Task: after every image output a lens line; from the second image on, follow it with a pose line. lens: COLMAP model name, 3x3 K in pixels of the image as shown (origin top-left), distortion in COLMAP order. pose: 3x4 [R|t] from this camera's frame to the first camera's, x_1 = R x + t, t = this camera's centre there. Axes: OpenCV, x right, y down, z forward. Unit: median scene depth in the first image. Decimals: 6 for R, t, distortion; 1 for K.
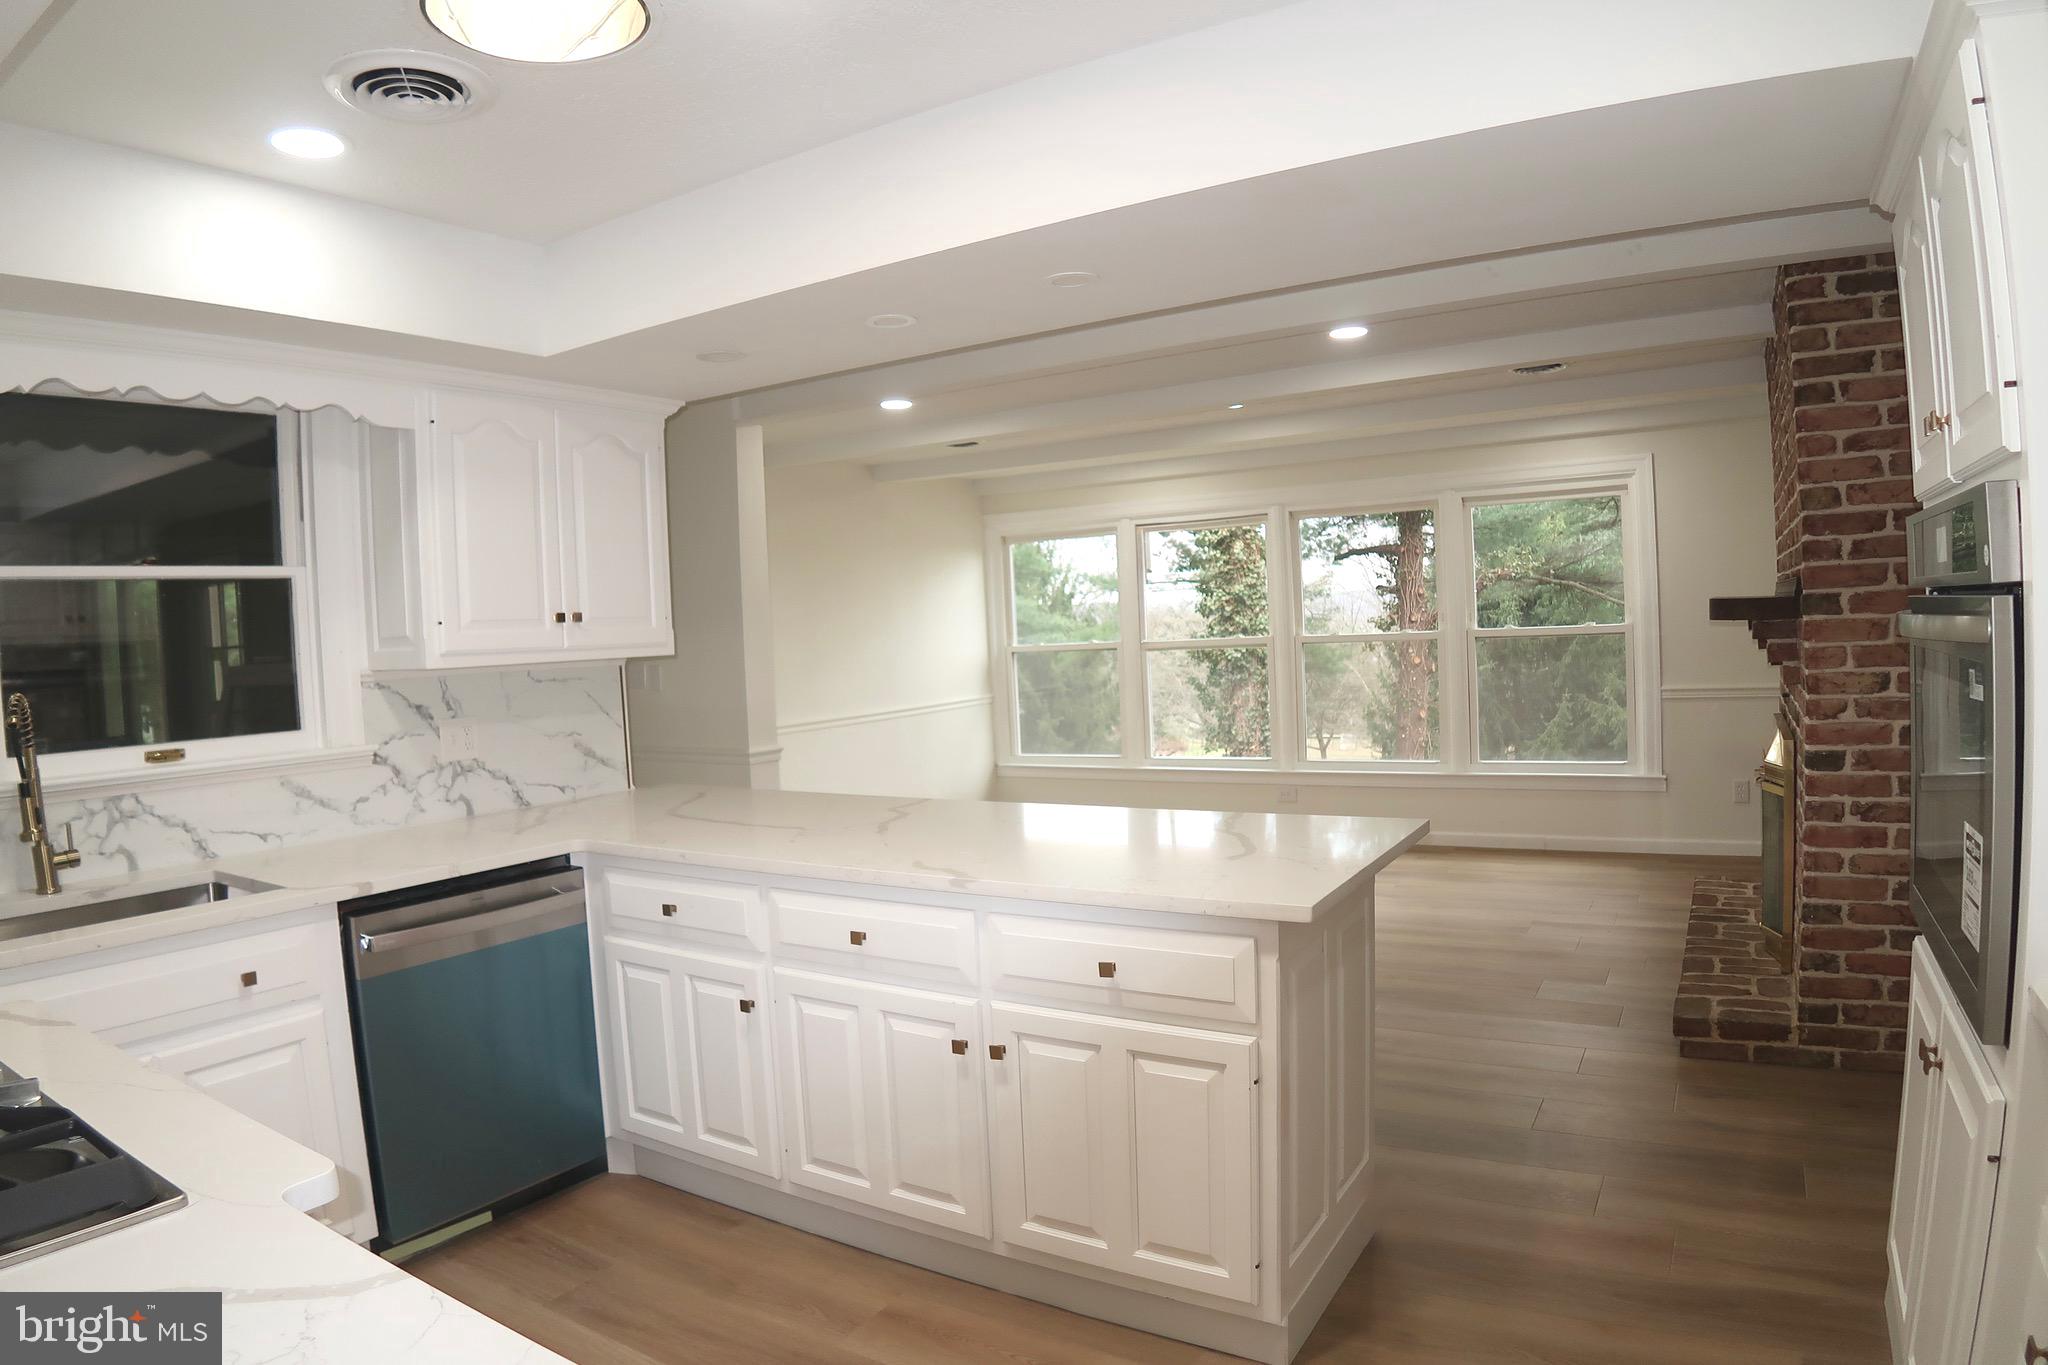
lens RADIAL K [[1210.1, 0, 1030.2], [0, 1210.1, 681.3], [0, 0, 1]] dist [-0.154975, 0.020225]
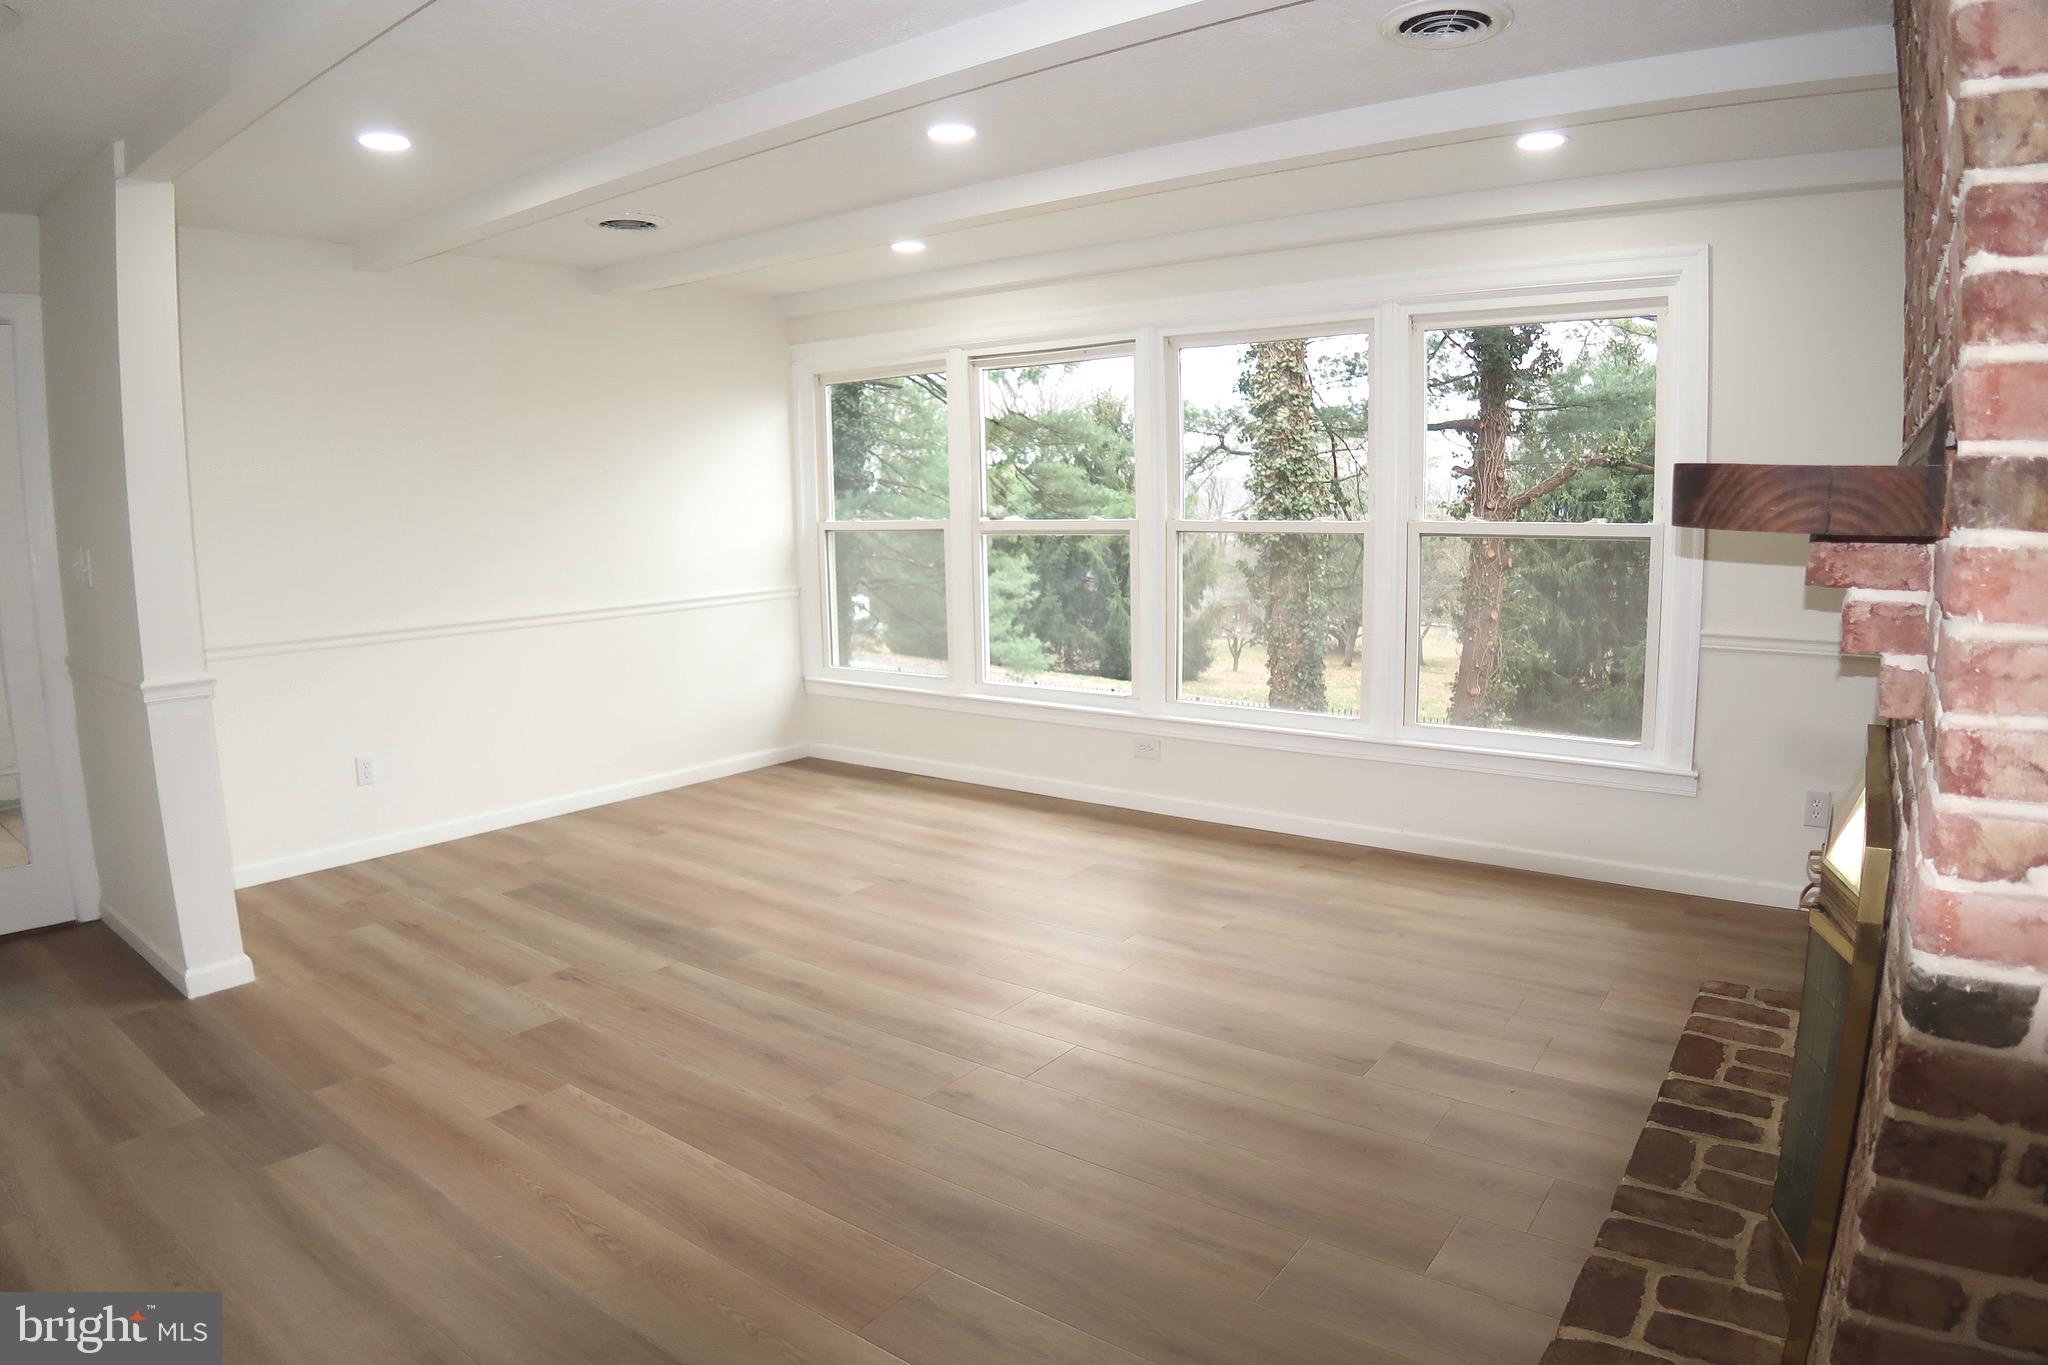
lens RADIAL K [[1210.1, 0, 1030.2], [0, 1210.1, 681.3], [0, 0, 1]] dist [-0.154975, 0.020225]
pose [[0.995155, 0.044063, -0.087889, 0.107087], [-0.034510, 0.993618, 0.107388, -0.009156], [0.092060, -0.103834, 0.990325, 0.156961]]
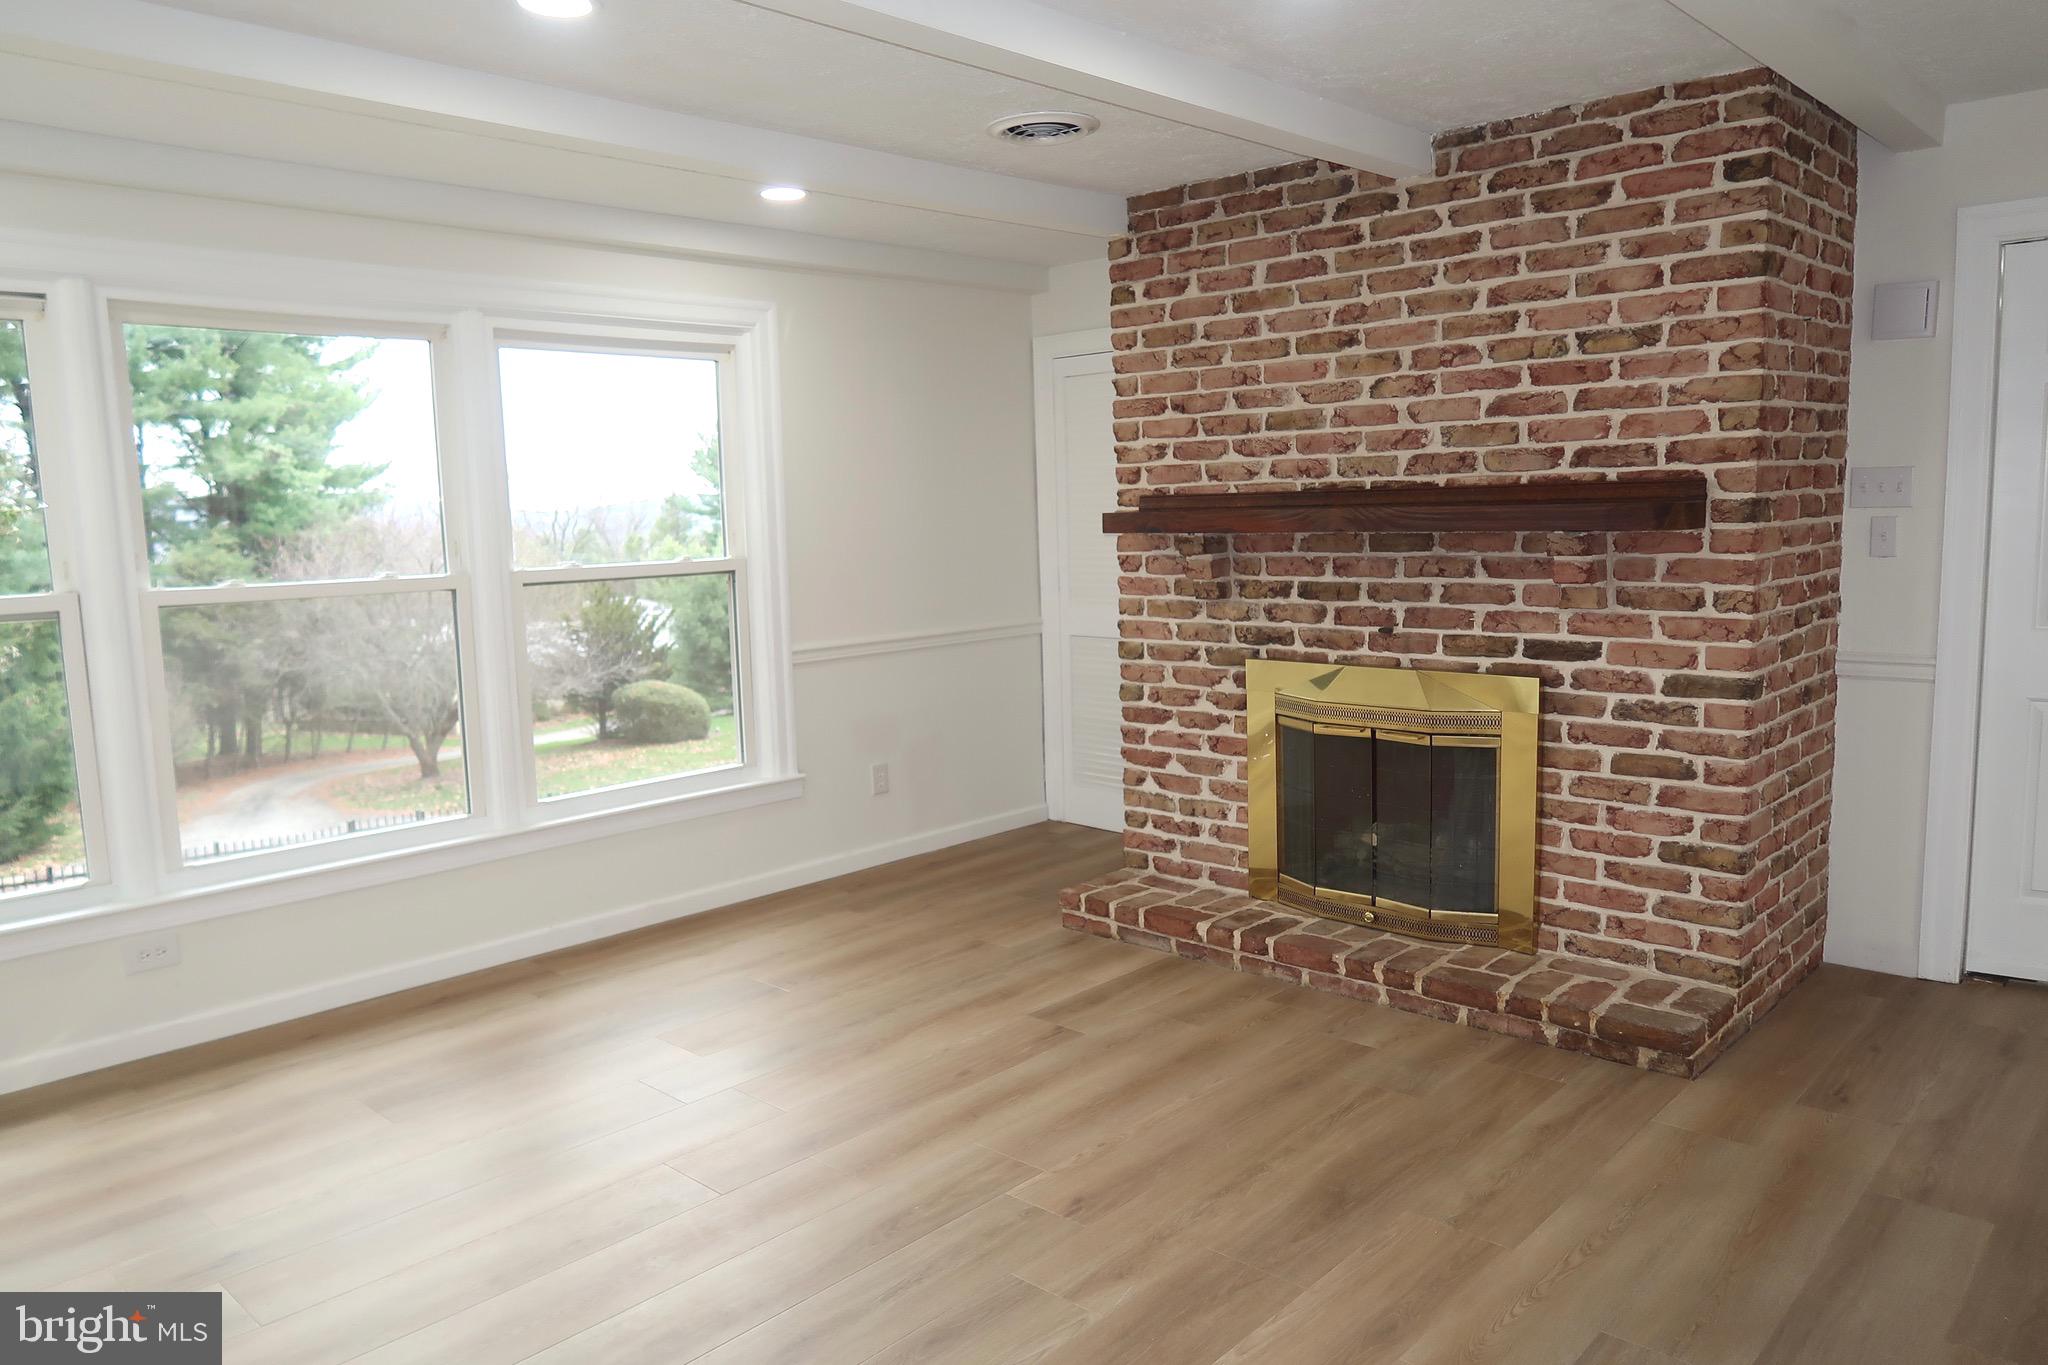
lens RADIAL K [[1411.9, 0, 1038.0], [0, 1411.9, 676.0], [0, 0, 1]] dist [-0.018199, 0.003626]
pose [[0.193277, -0.076185, 0.978182, -0.112423], [0.058762, 0.996090, 0.065969, -0.010992], [-0.979383, 0.044729, 0.196998, 0.302039]]
